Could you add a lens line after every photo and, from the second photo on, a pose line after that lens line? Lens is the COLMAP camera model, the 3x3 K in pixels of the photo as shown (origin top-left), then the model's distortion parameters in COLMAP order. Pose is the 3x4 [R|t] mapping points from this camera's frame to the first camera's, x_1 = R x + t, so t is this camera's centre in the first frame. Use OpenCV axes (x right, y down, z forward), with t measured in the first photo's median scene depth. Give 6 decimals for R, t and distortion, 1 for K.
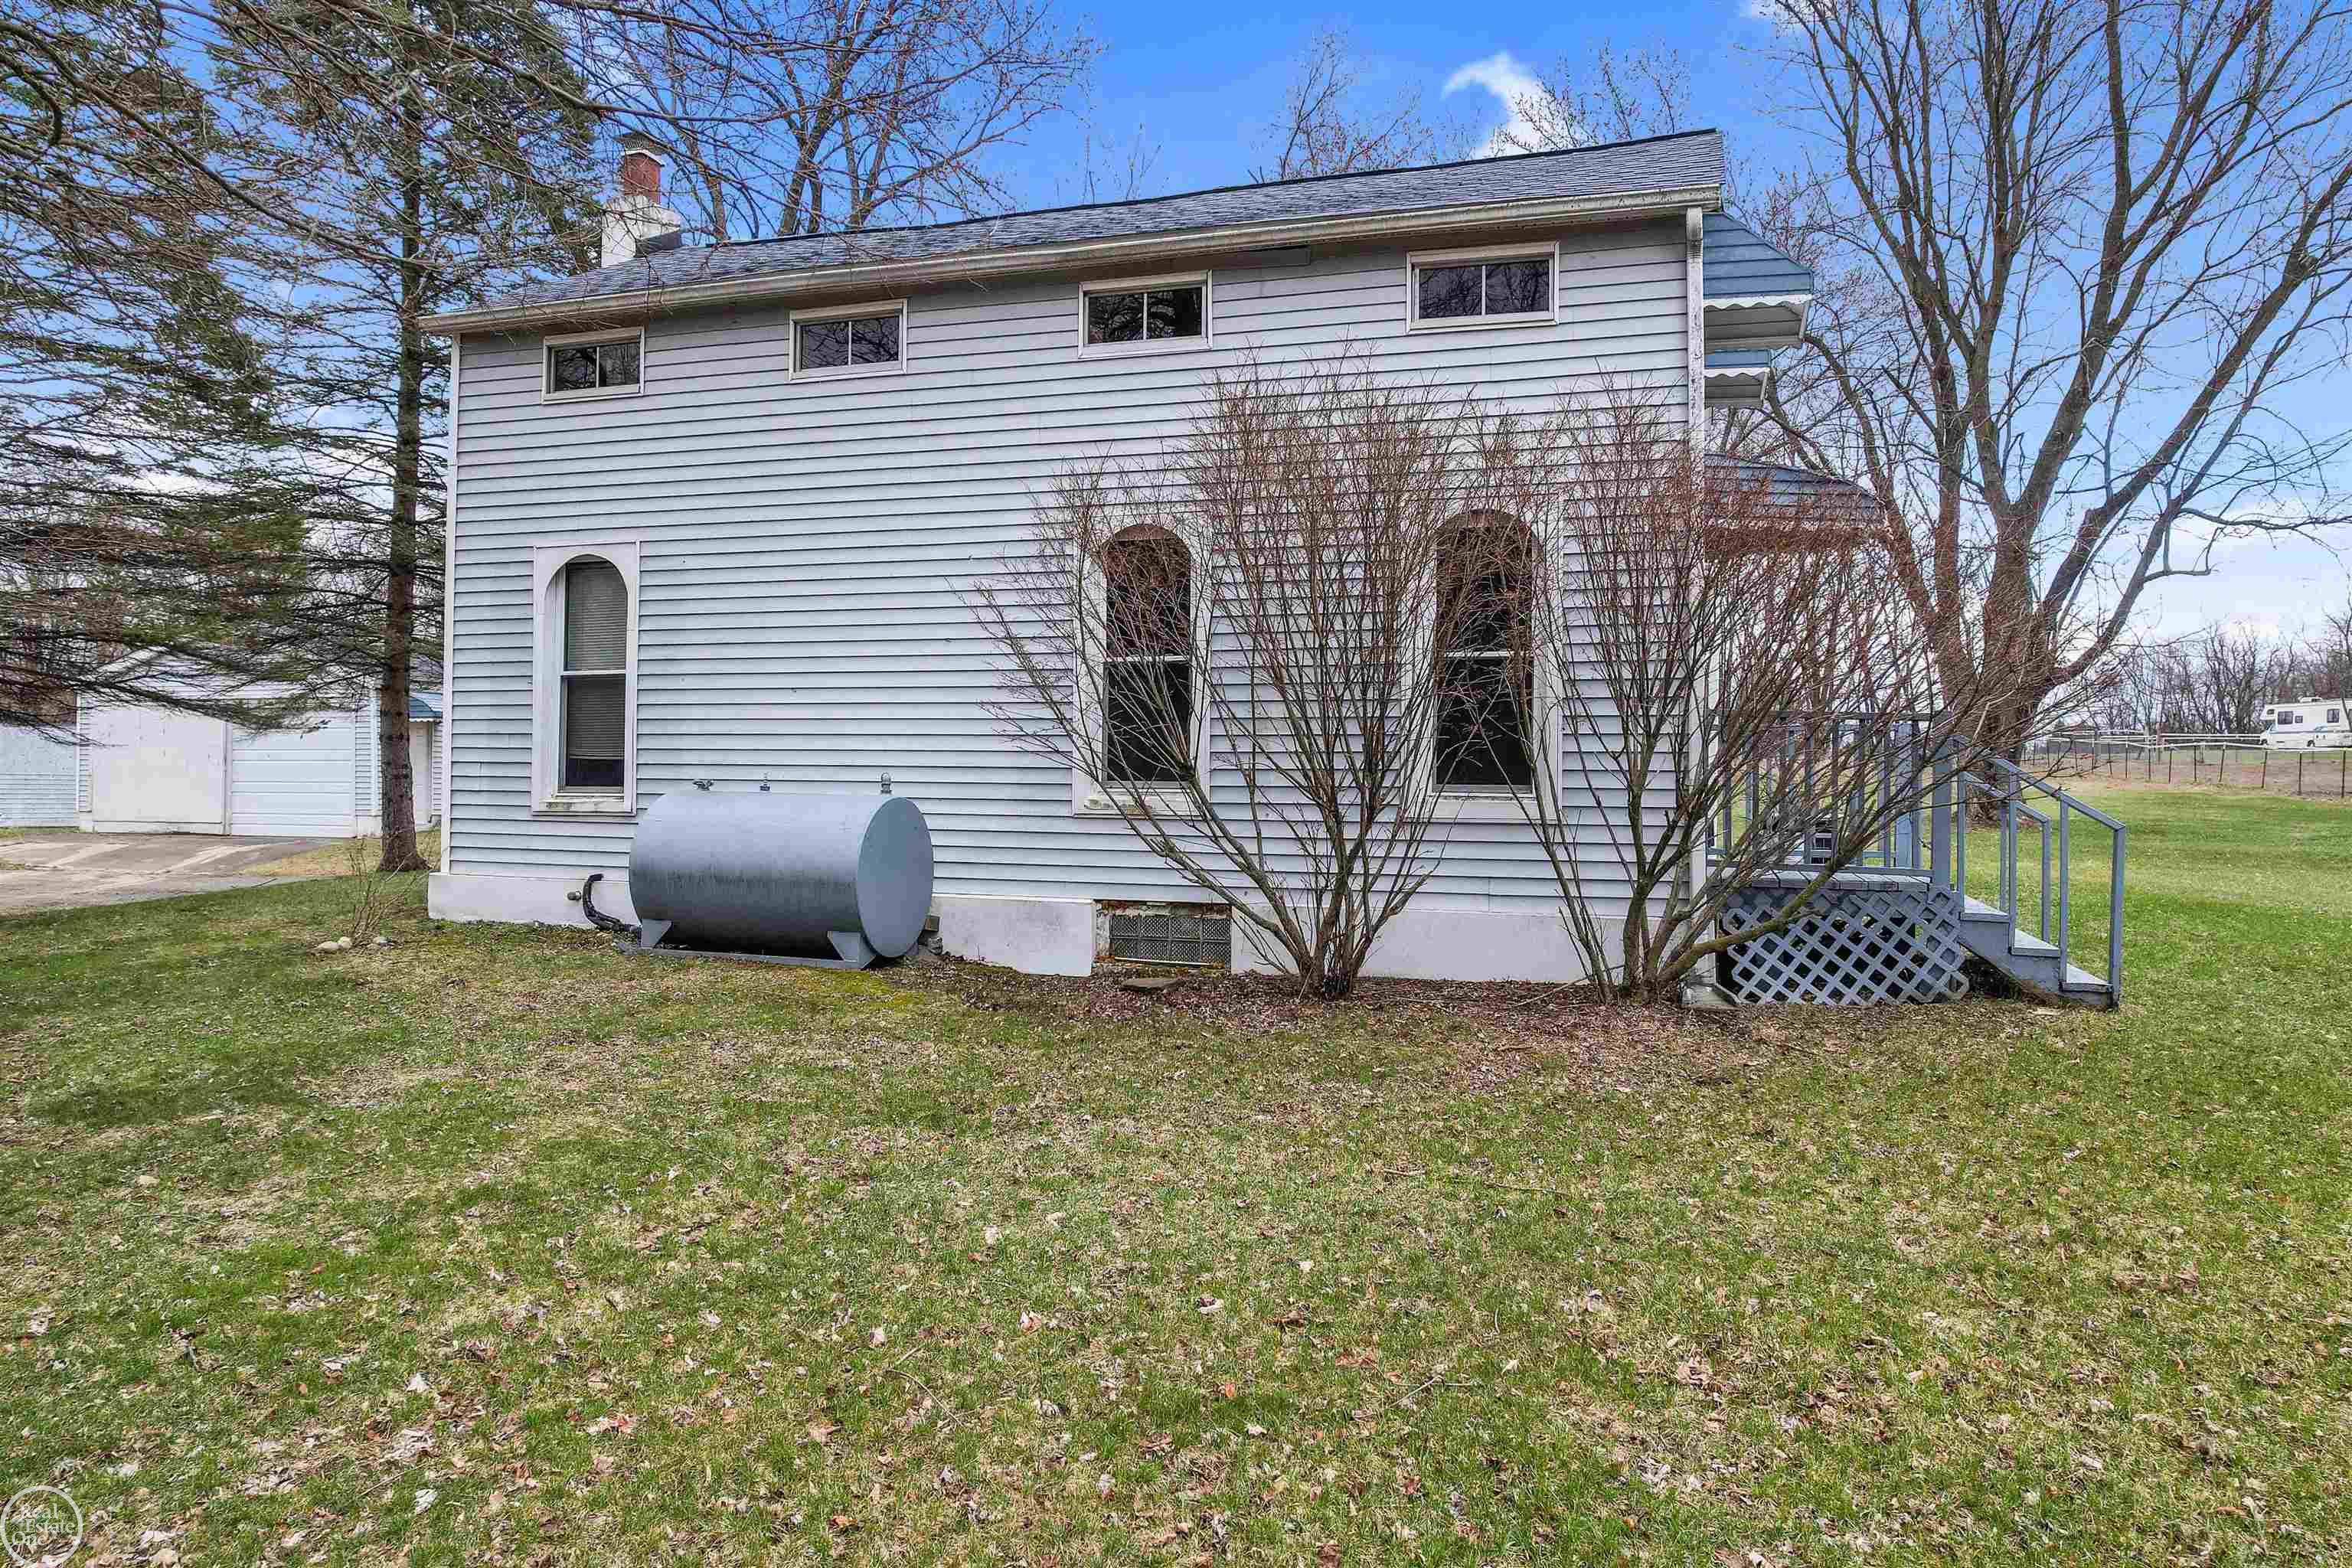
lens RADIAL K [[1572.0, 0, 1182.0], [0, 1572.0, 839.7], [0, 0, 1]] dist [-0.077116, 0.063623]
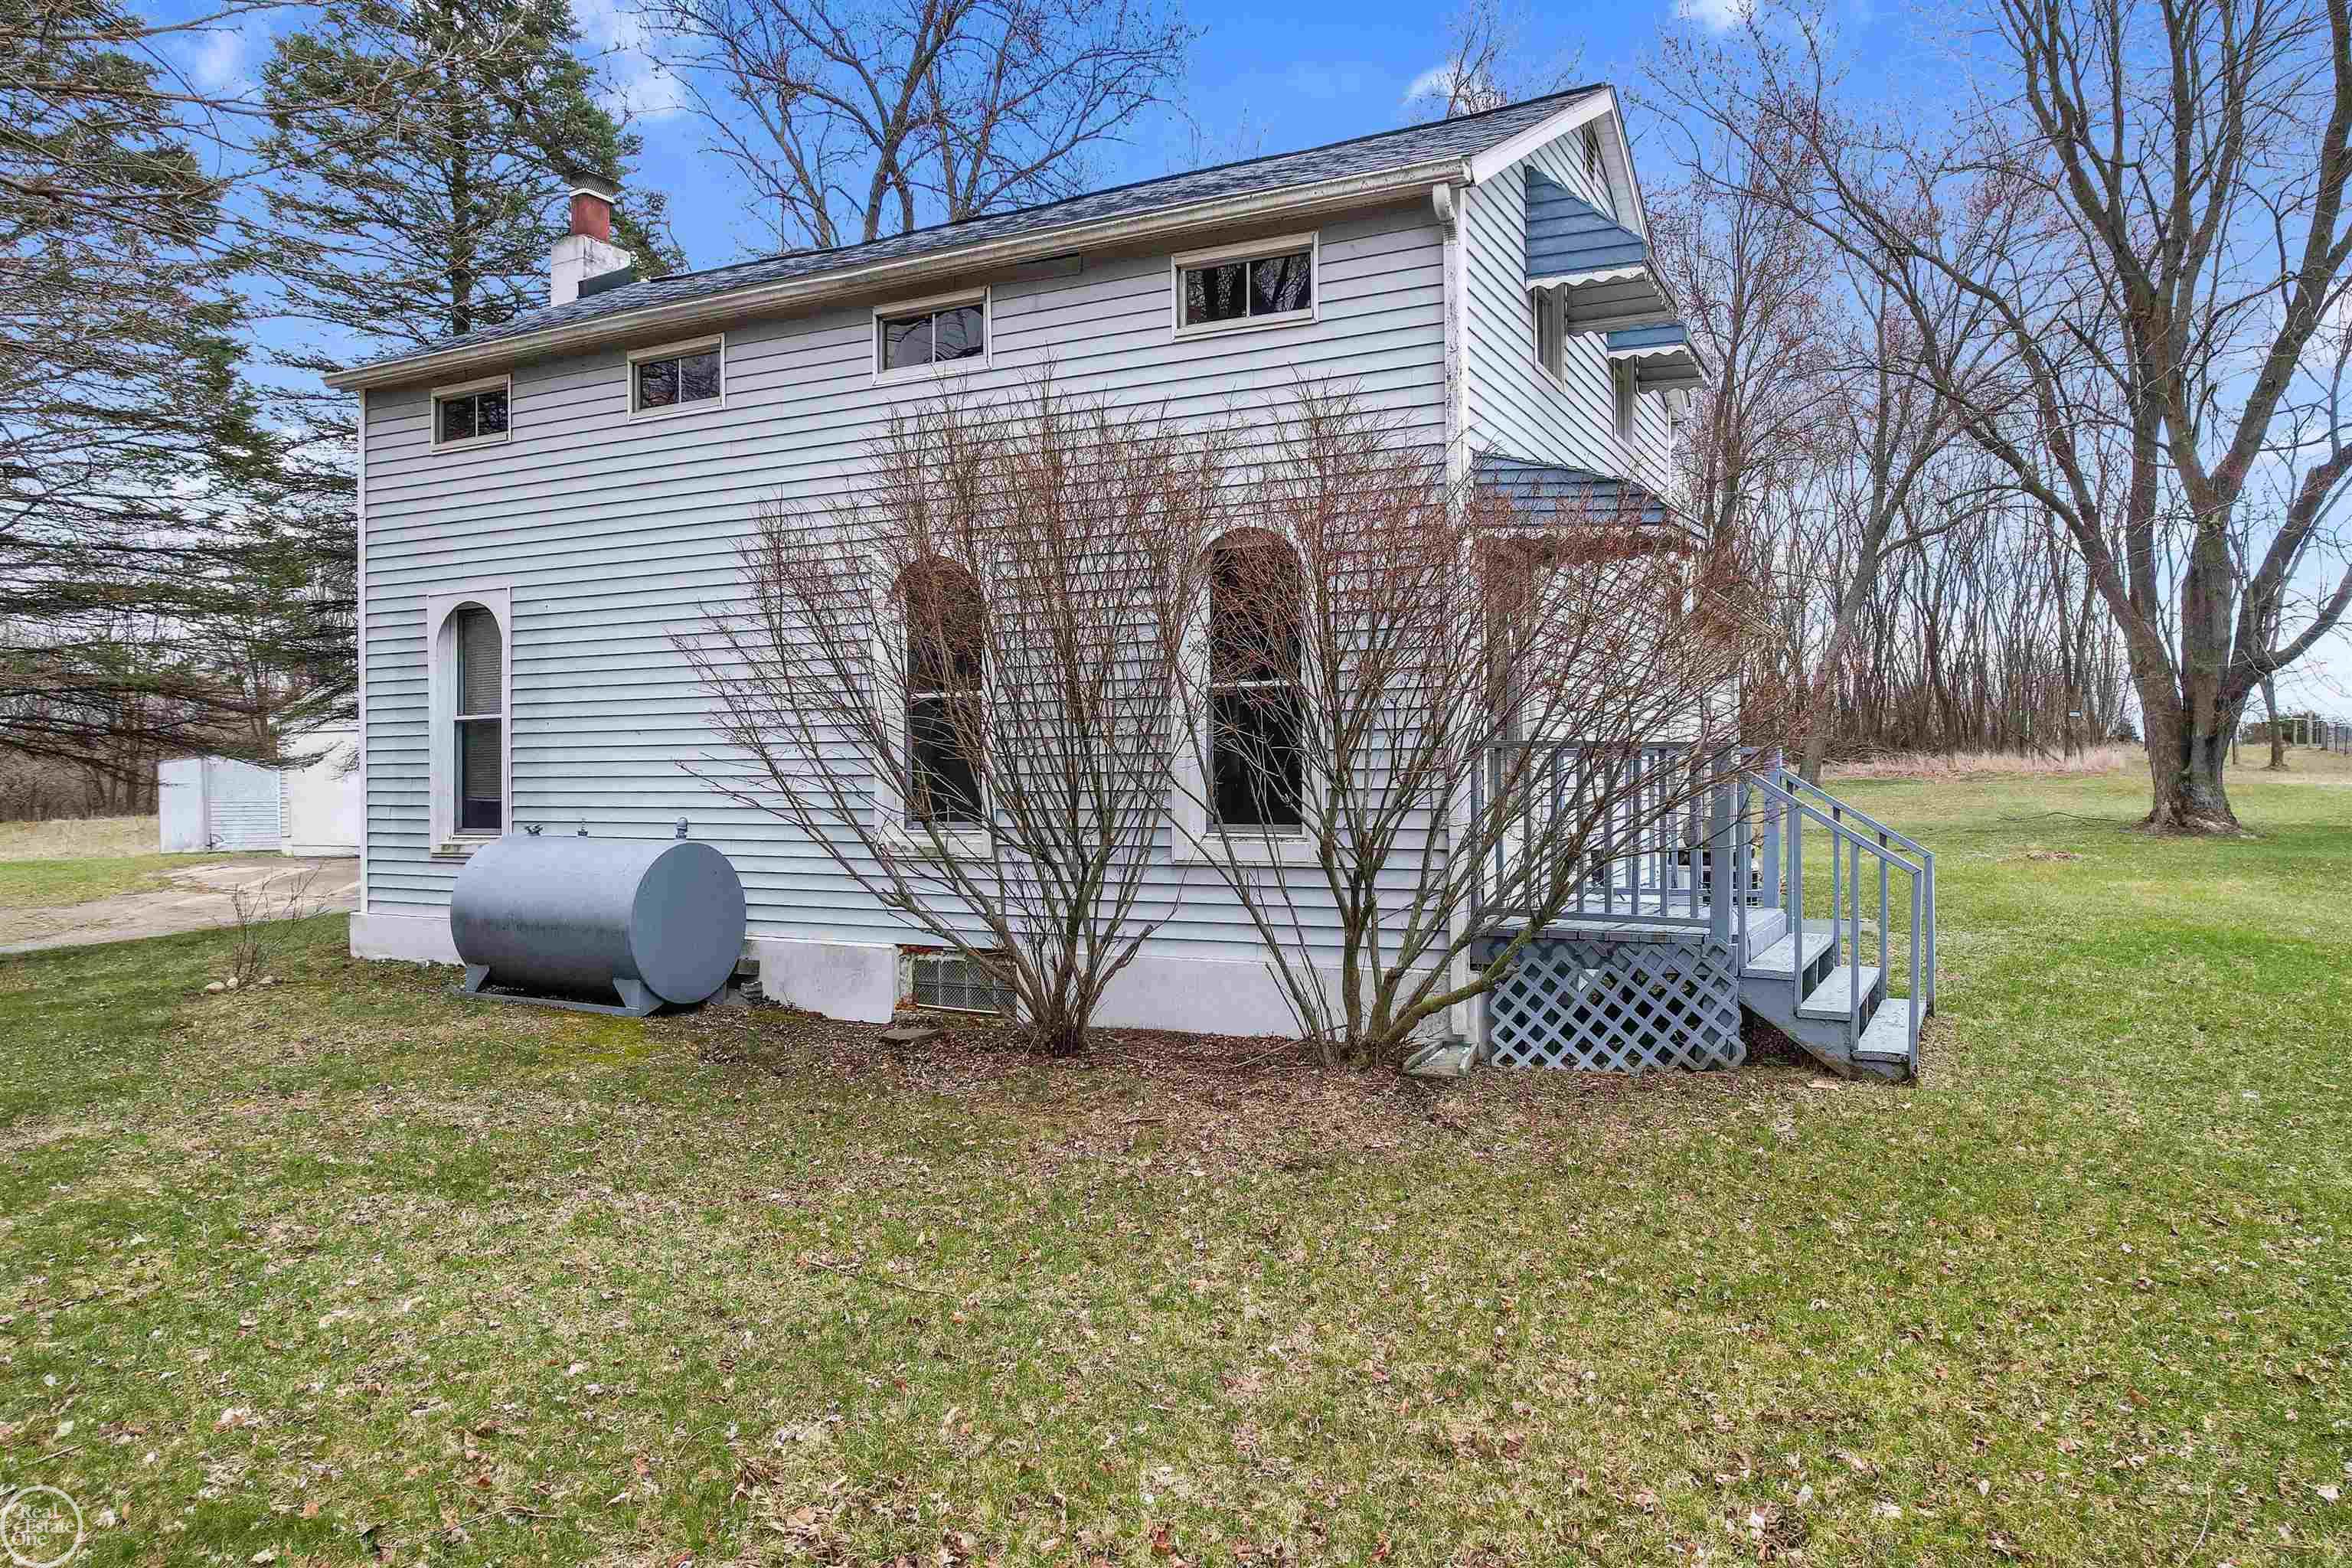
lens RADIAL K [[1620.5, 0, 1179.3], [0, 1620.5, 862.6], [0, 0, 1]] dist [-0.078388, 0.076656]
pose [[0.987104, -0.008148, -0.159870, 0.278967], [0.009880, 0.999901, 0.010044, -0.020709], [0.159773, -0.011494, 0.987087, 0.043193]]
